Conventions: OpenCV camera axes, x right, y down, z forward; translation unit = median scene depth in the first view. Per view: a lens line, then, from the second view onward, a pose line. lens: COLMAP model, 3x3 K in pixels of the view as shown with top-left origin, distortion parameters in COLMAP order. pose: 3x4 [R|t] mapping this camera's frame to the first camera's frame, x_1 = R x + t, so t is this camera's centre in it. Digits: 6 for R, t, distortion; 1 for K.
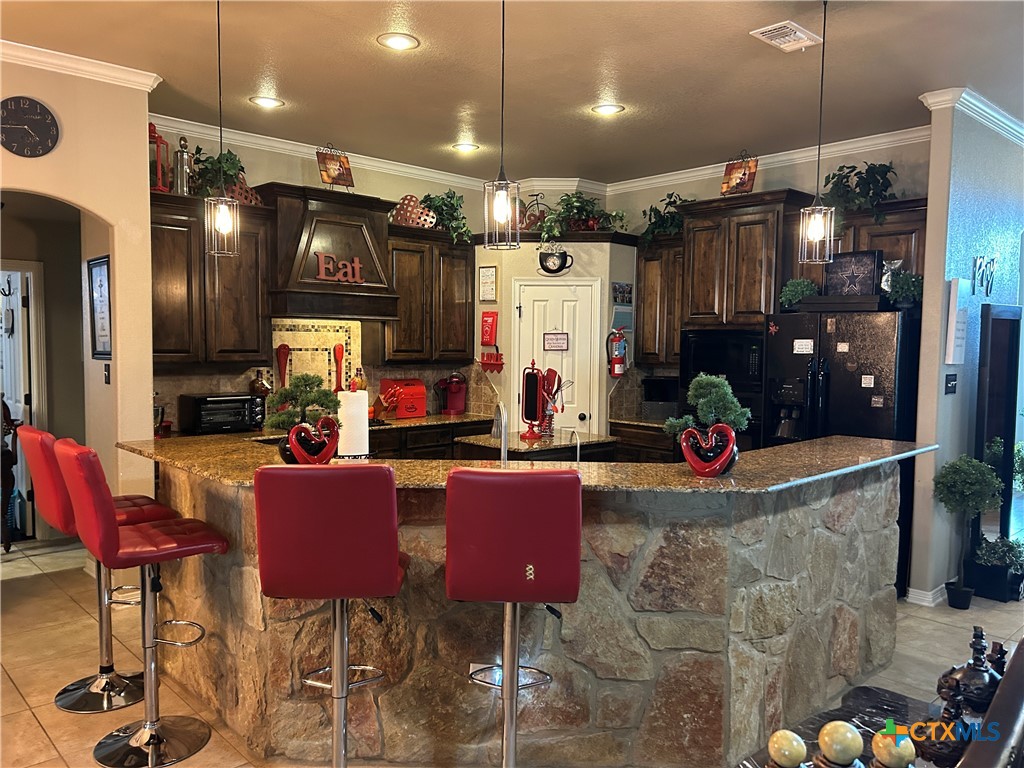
lens RADIAL K [[781.6, 0, 505.9], [0, 781.6, 386.0], [0, 0, 1]] dist [0.040255, -0.032709]
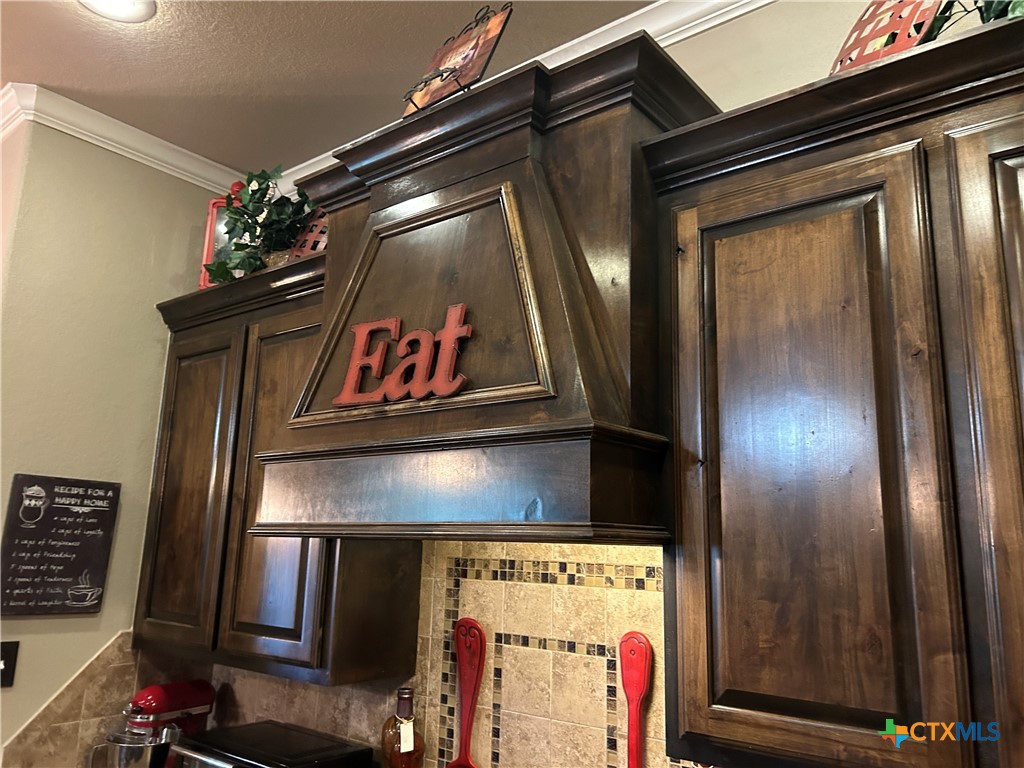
lens RADIAL K [[781.6, 0, 505.9], [0, 781.6, 386.0], [0, 0, 1]] dist [0.040255, -0.032709]
pose [[0.149187, -0.213256, -0.965539, 0.065839], [-0.088240, 0.969699, -0.227809, -0.073935], [0.984864, 0.119185, 0.125849, 0.948250]]
